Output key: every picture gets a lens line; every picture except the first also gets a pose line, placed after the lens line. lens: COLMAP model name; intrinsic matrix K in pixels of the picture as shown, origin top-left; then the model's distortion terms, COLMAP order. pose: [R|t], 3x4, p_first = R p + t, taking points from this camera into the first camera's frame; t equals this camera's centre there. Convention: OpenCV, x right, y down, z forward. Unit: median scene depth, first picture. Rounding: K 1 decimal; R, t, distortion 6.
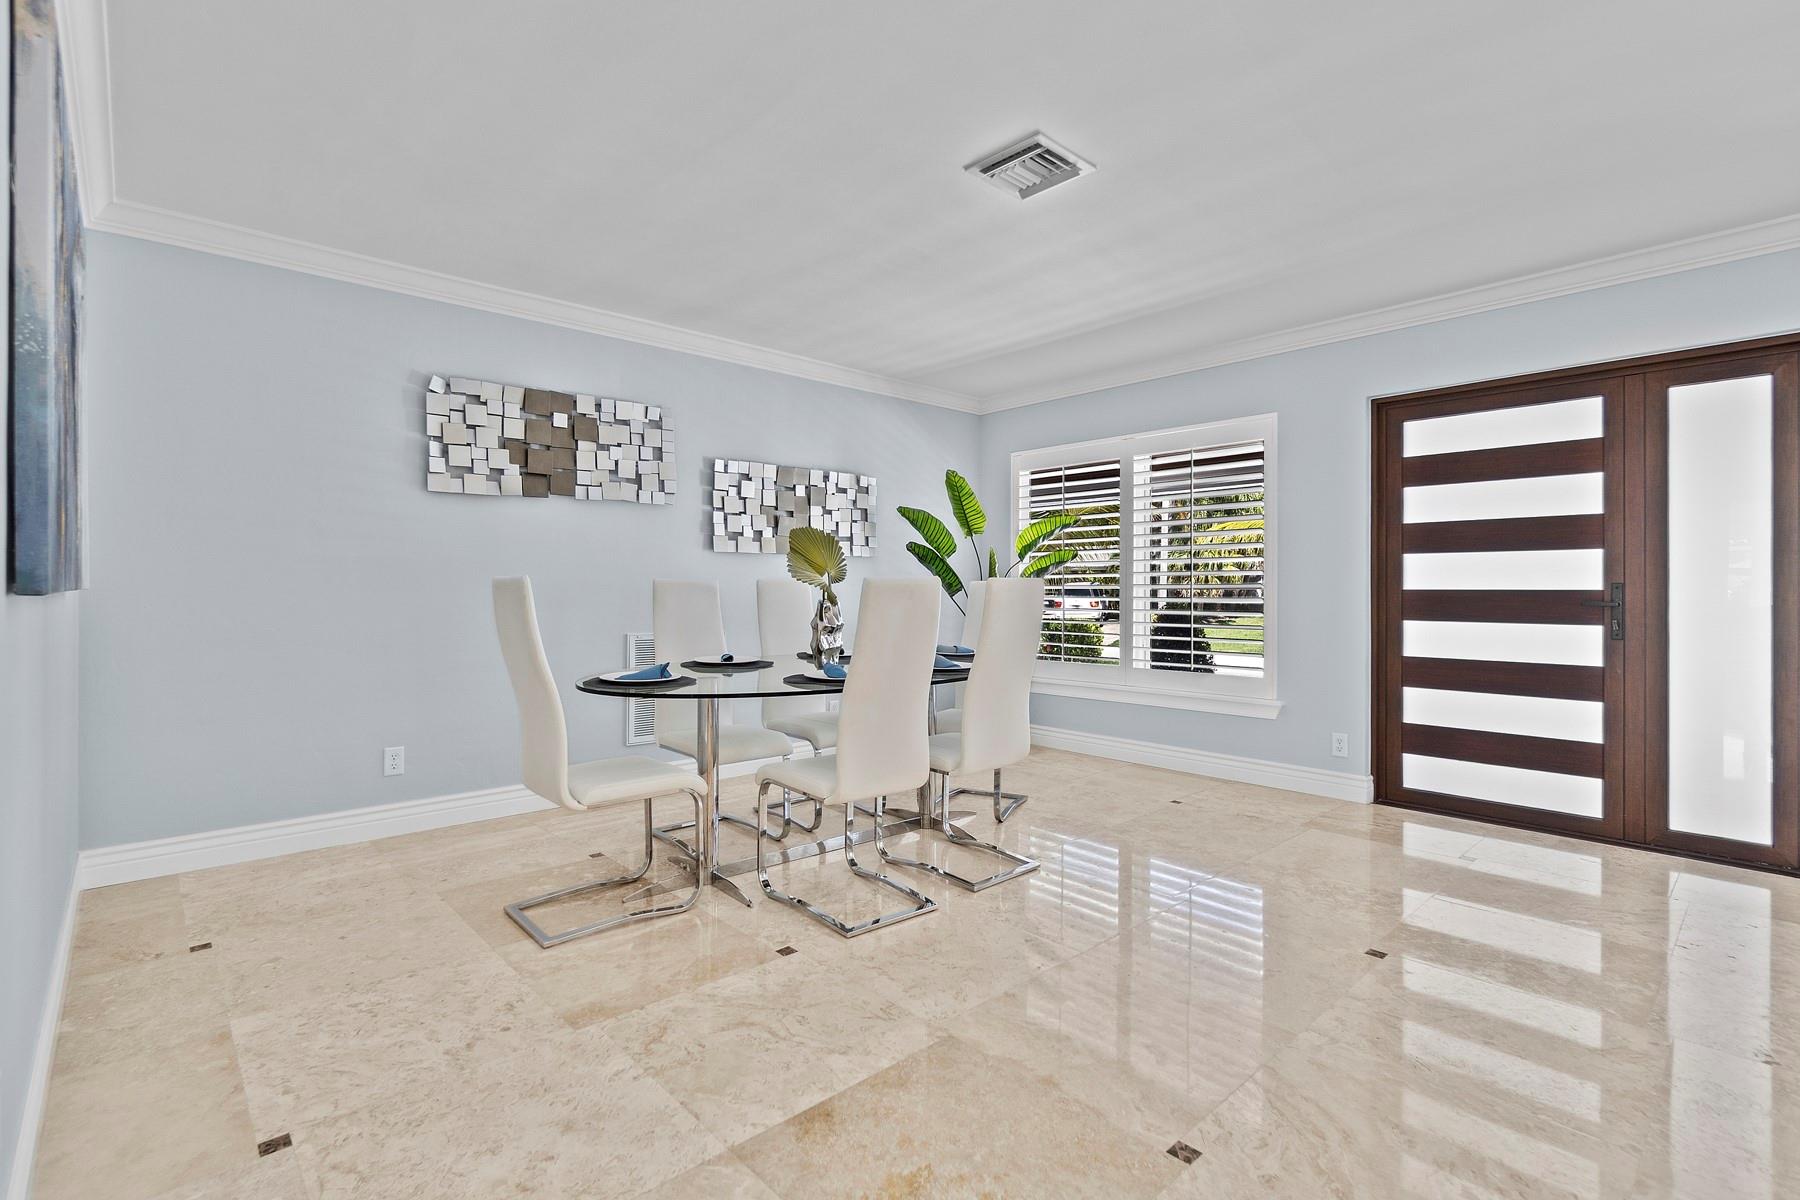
lens RADIAL K [[836.3, 0, 887.7], [0, 836.3, 587.8], [0, 0, 1]] dist [-0.002093, 0.000173]
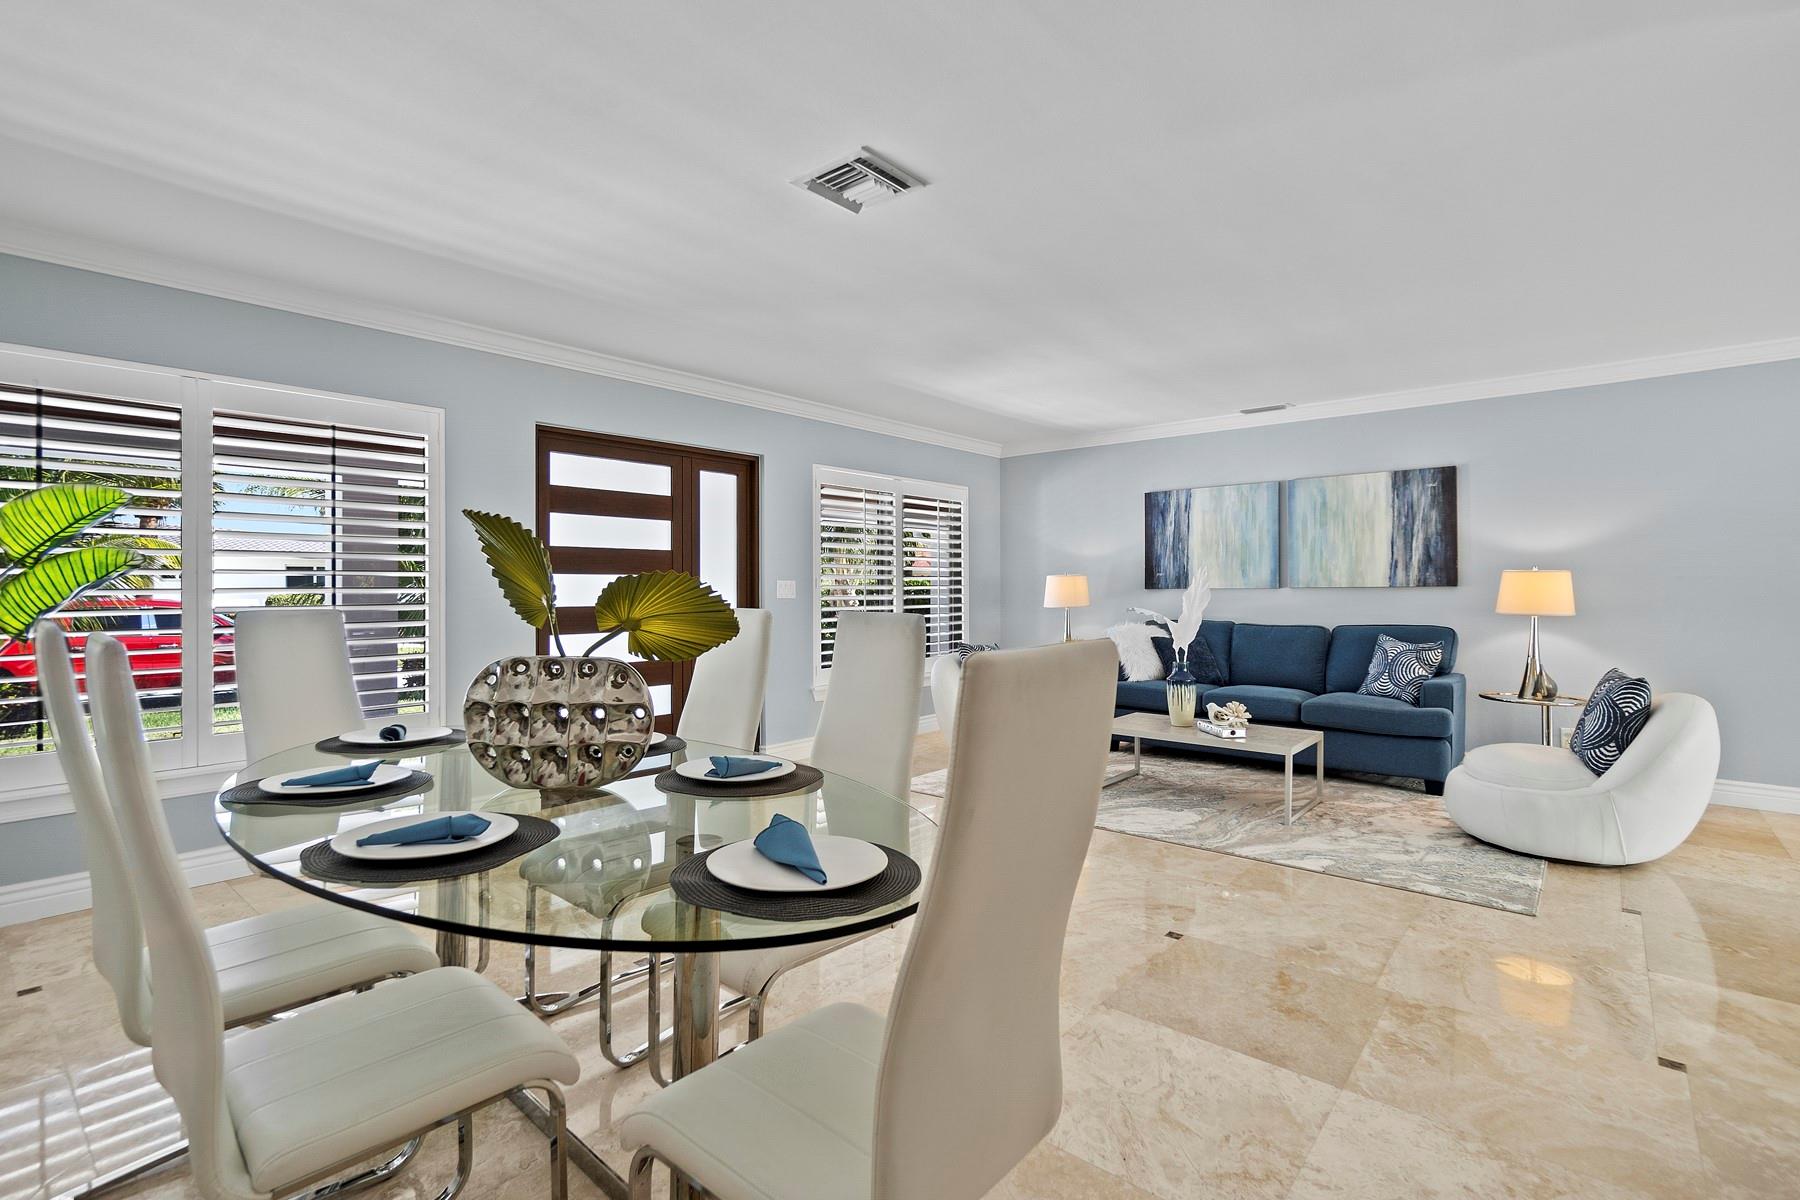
lens RADIAL K [[836.3, 0, 887.7], [0, 836.3, 587.8], [0, 0, 1]] dist [-0.002093, 0.000173]
pose [[-0.125033, -0.005212, 0.992139, -0.794628], [0.000374, 0.999986, 0.005300, -0.043565], [-0.992153, 0.001034, -0.125029, 1.090831]]
